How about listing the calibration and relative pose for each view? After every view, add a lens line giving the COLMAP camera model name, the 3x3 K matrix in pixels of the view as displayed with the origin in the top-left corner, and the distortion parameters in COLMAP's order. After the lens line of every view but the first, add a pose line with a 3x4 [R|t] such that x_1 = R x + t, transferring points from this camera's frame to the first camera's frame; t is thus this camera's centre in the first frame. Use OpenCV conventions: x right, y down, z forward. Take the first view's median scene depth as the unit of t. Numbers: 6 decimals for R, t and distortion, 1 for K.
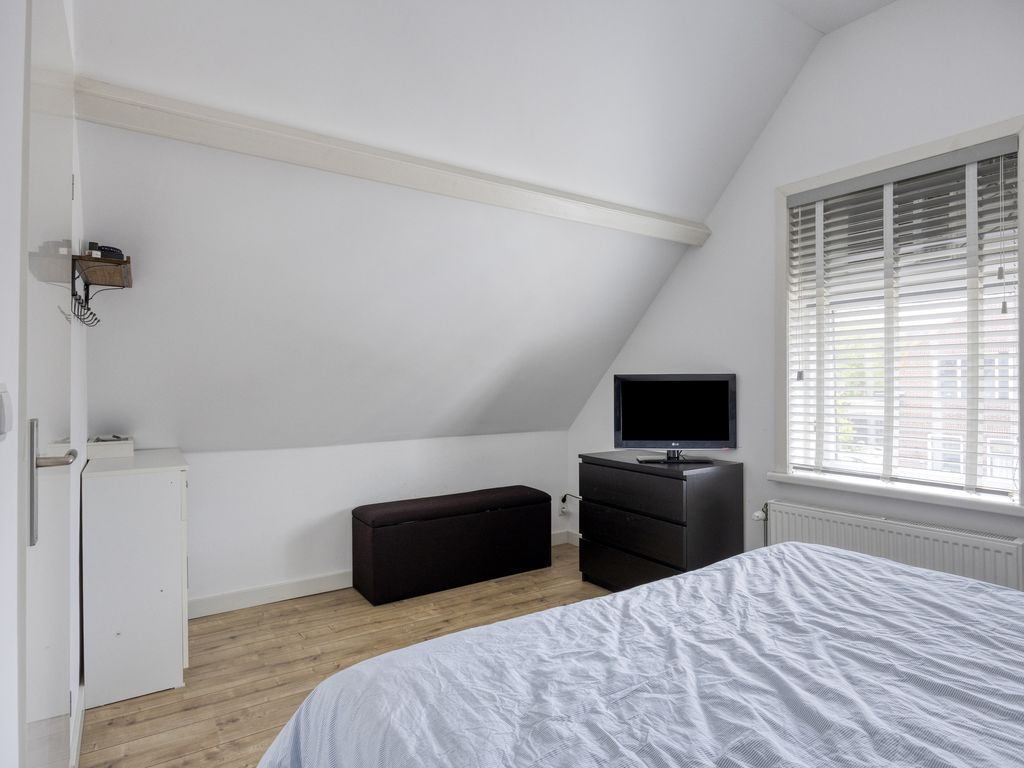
lens RADIAL K [[590.8, 0, 517.7], [0, 590.8, 379.6], [0, 0, 1]] dist [-0.006638, -0.000927]
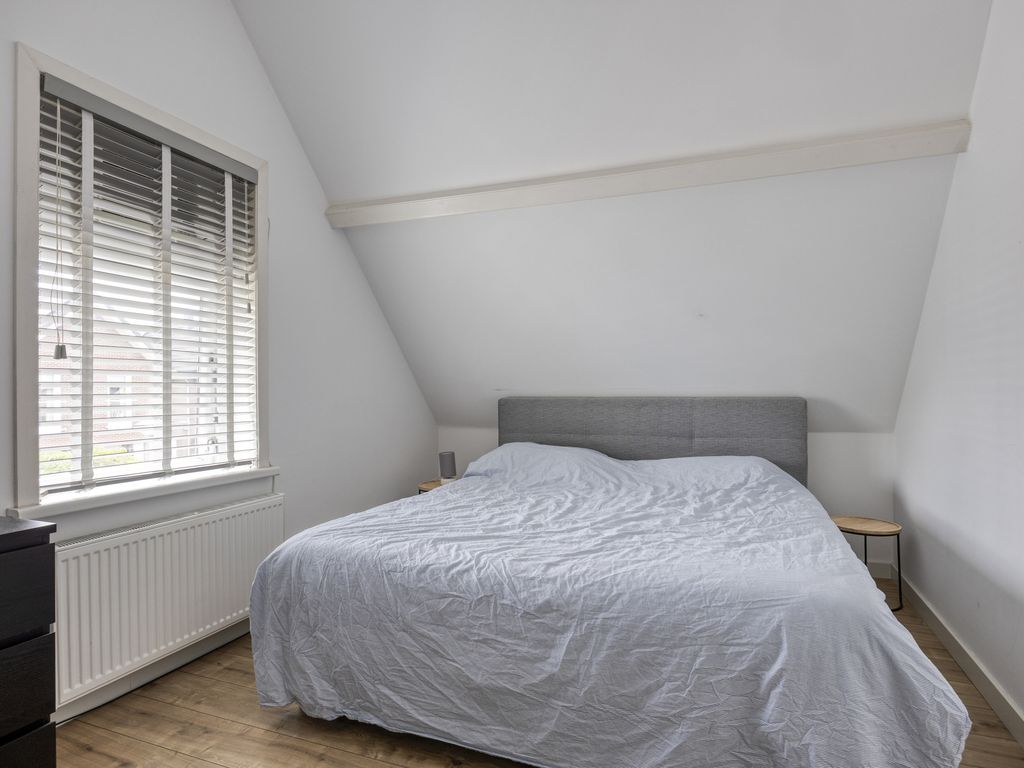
lens RADIAL K [[590.8, 0, 520.5], [0, 590.8, 393.2], [0, 0, 1]] dist [-0.006638, -0.000927]
pose [[-0.575739, 0.005057, 0.817618, -0.412554], [0.003591, 0.999987, -0.003656, 0.049780], [-0.817626, 0.000831, -0.575749, 1.062260]]
